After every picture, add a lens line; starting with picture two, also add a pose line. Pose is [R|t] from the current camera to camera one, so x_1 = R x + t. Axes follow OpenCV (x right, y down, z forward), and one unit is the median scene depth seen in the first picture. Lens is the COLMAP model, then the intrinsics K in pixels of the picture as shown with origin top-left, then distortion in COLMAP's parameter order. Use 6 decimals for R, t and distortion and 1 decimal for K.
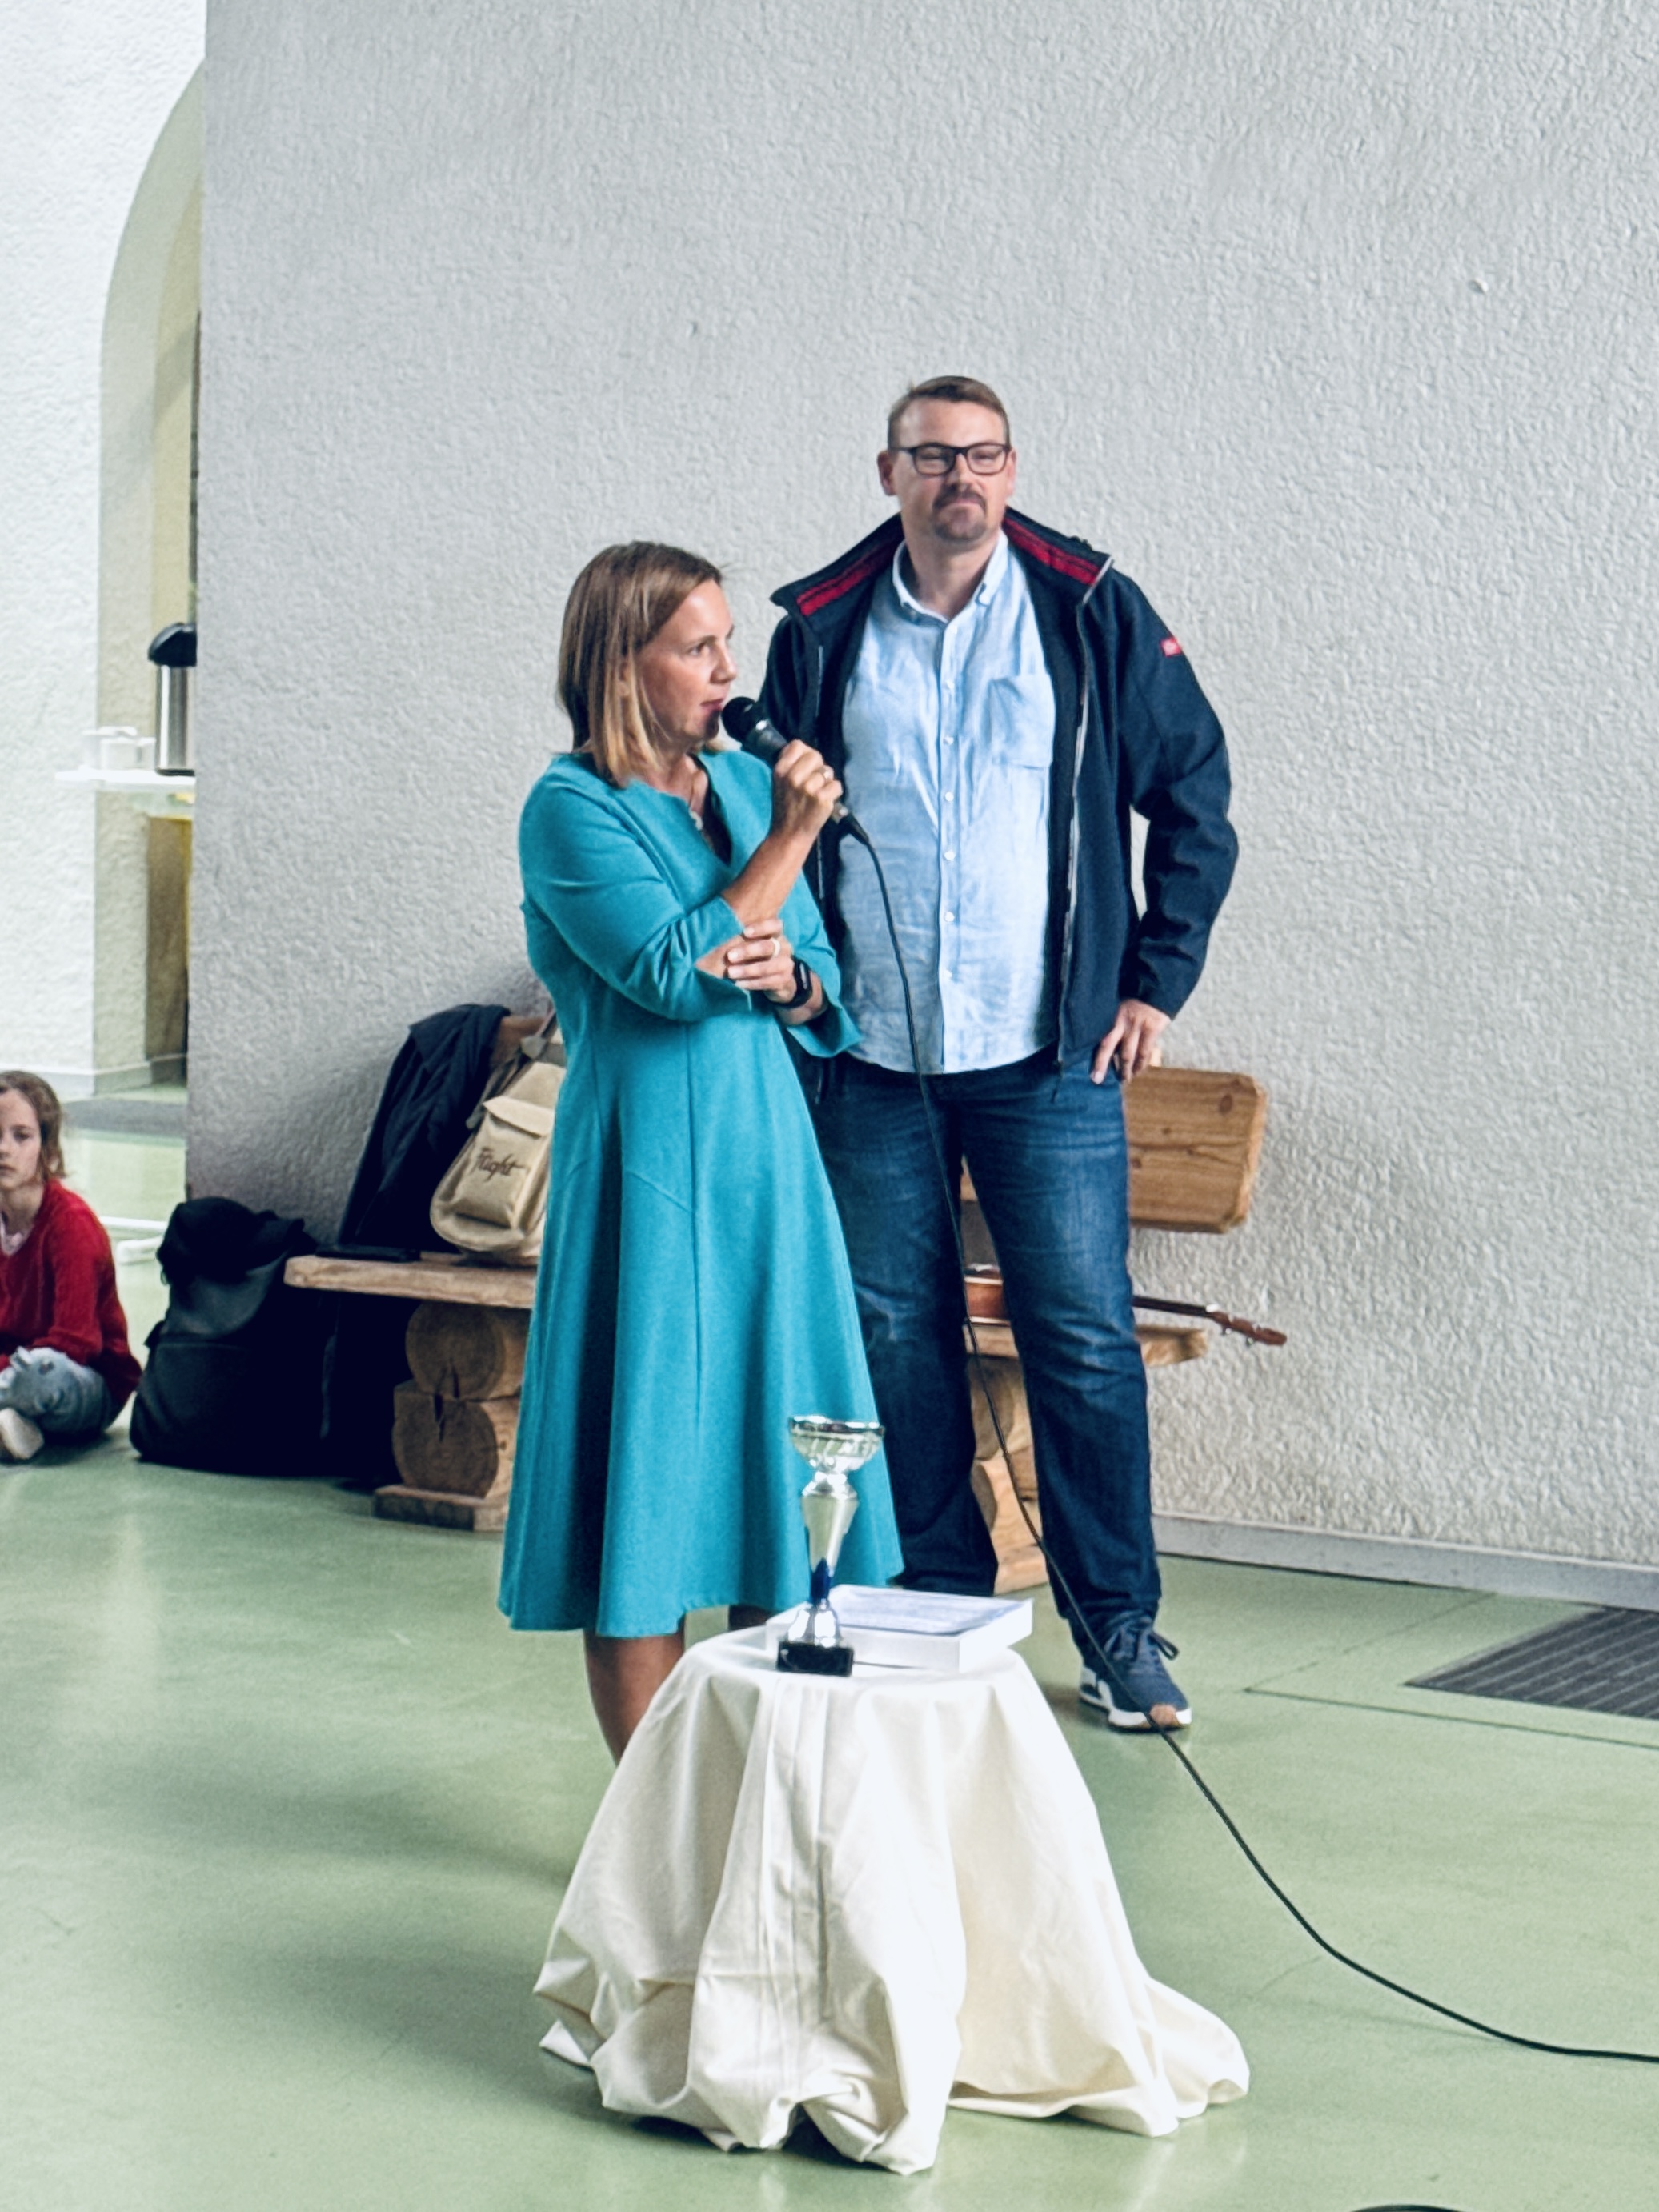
lens RADIAL K [[5546.6, 0, 829.5], [0, 5546.6, 1106.0], [0, 0, 1]] dist [0.135242, 0.405354]
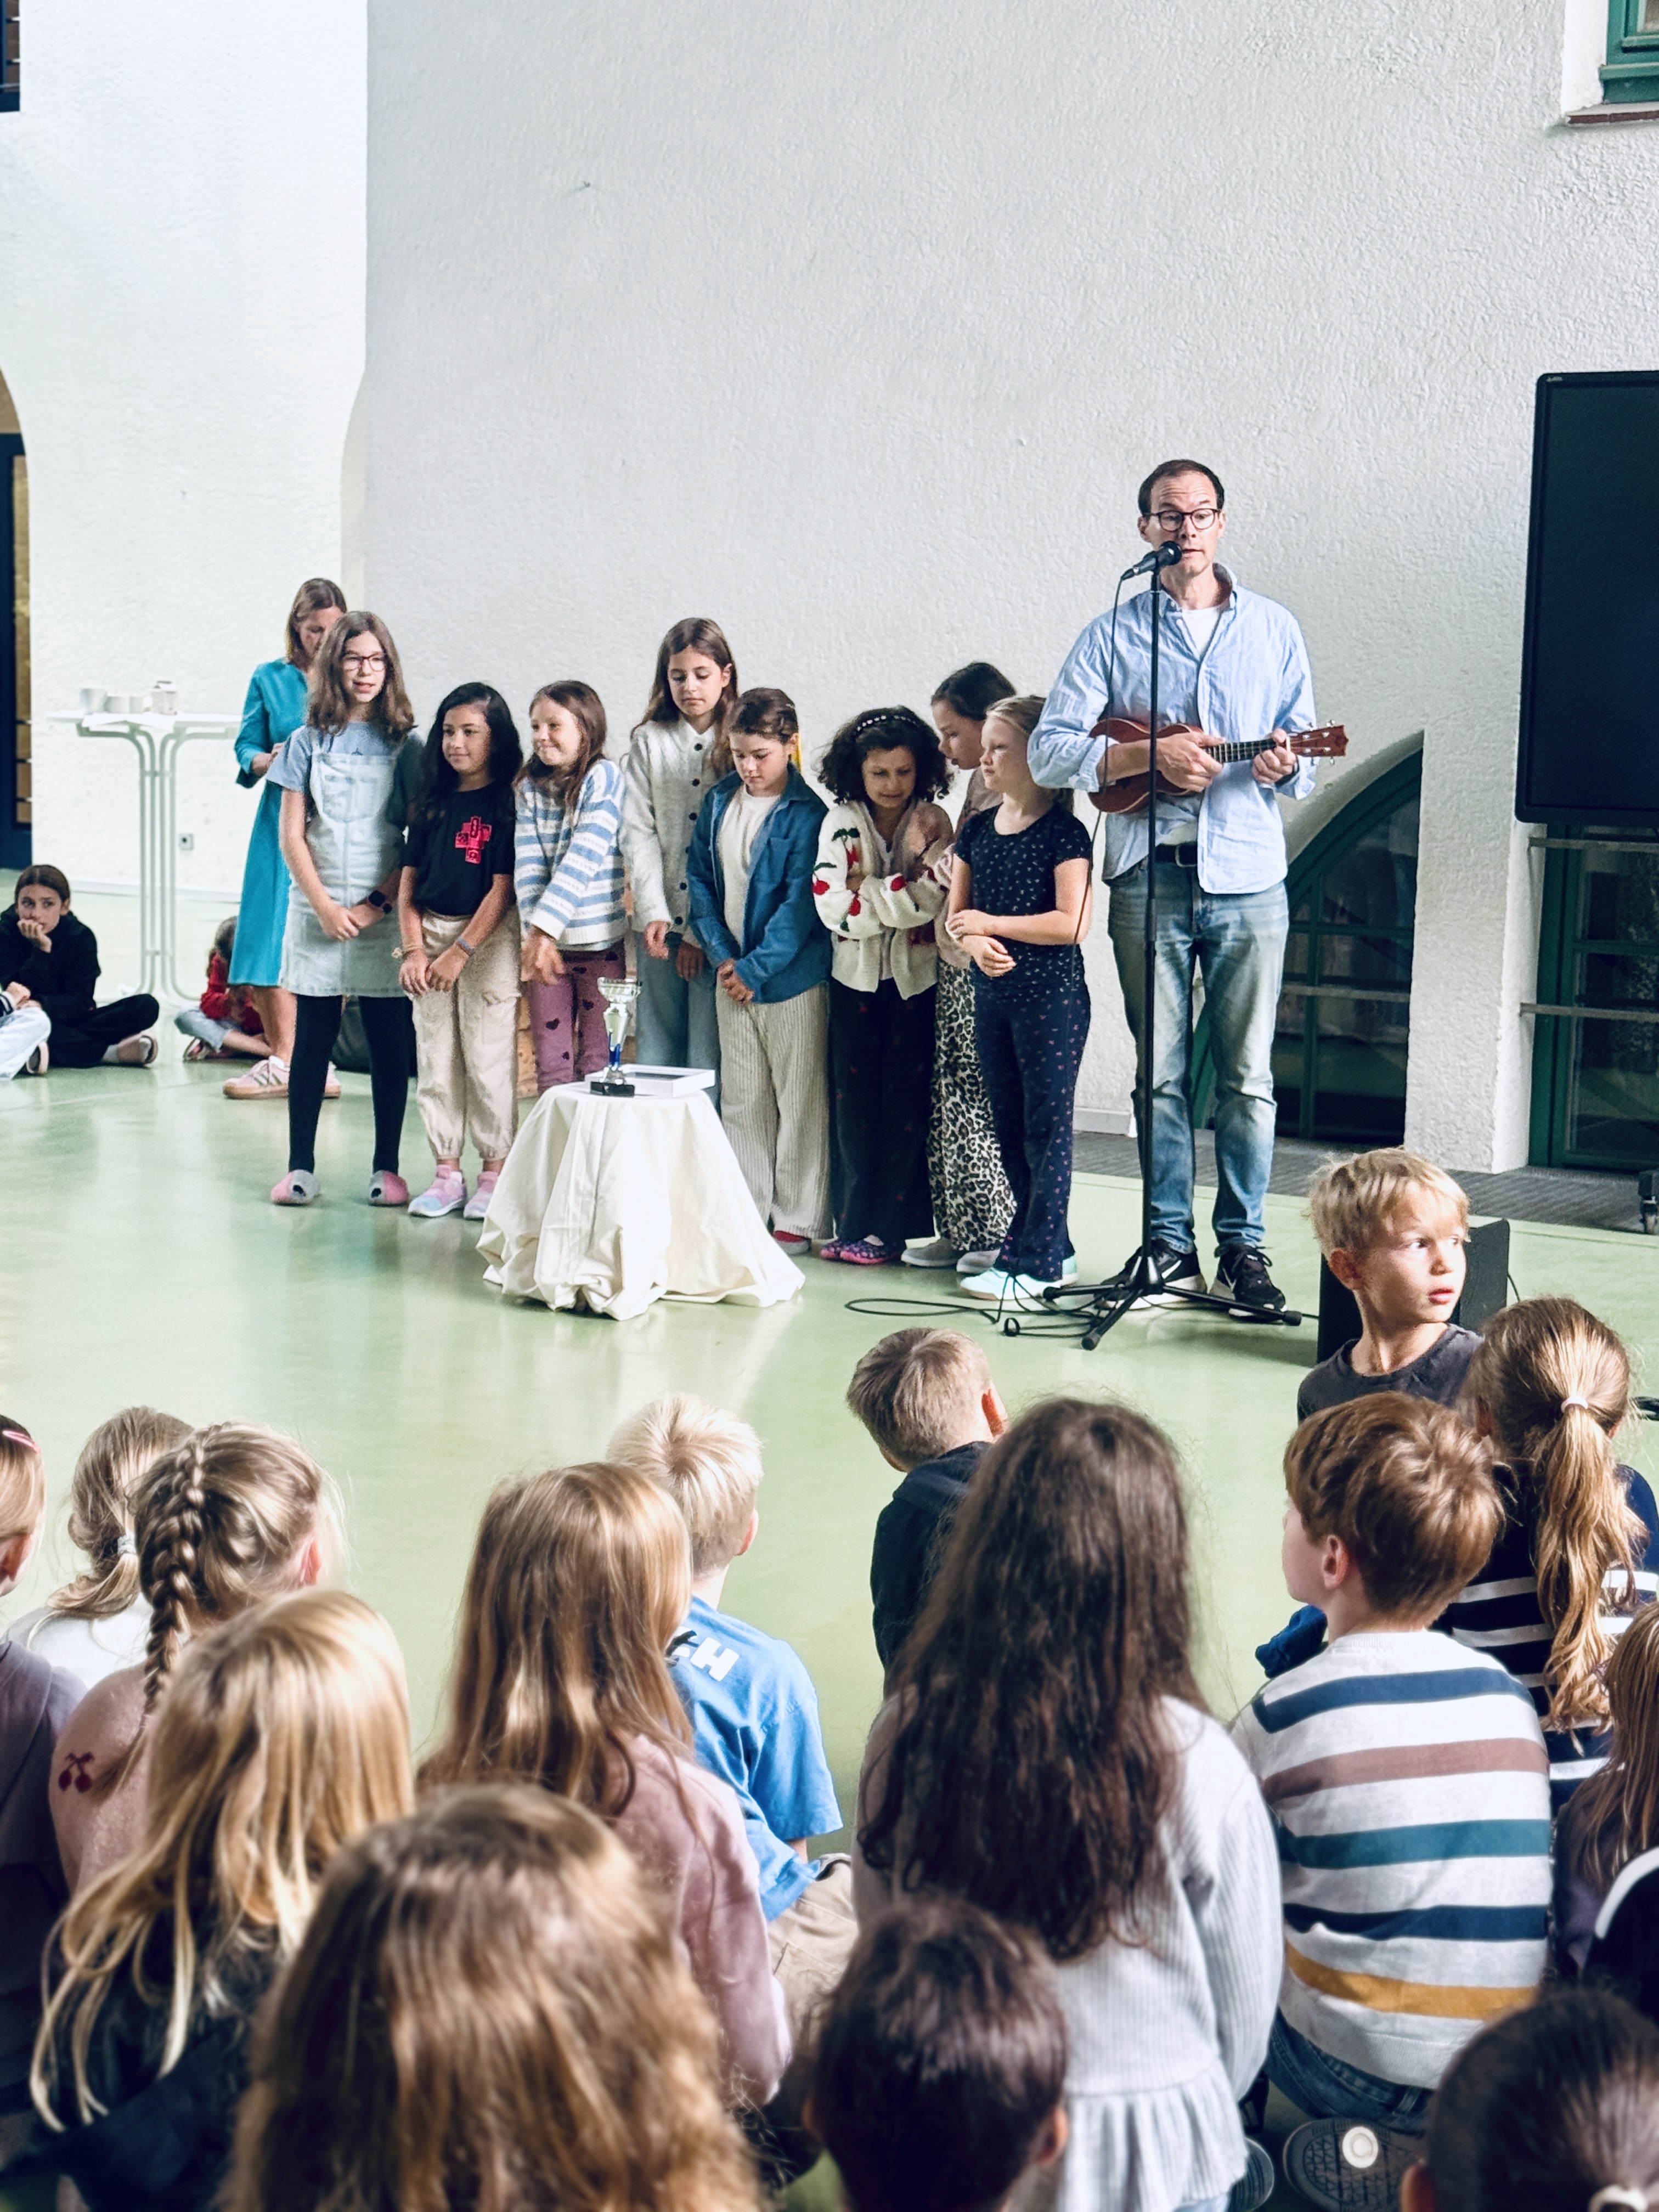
lens RADIAL K [[3526.6, 0, 829.5], [0, 3526.6, 1106.0], [0, 0, 1]] dist [0.169377, 0.059071]
pose [[0.999985, 0.002928, -0.004553, 0.054708], [-0.002744, 0.999200, 0.039898, 0.031241], [0.004666, -0.039885, 0.999193, -0.219594]]
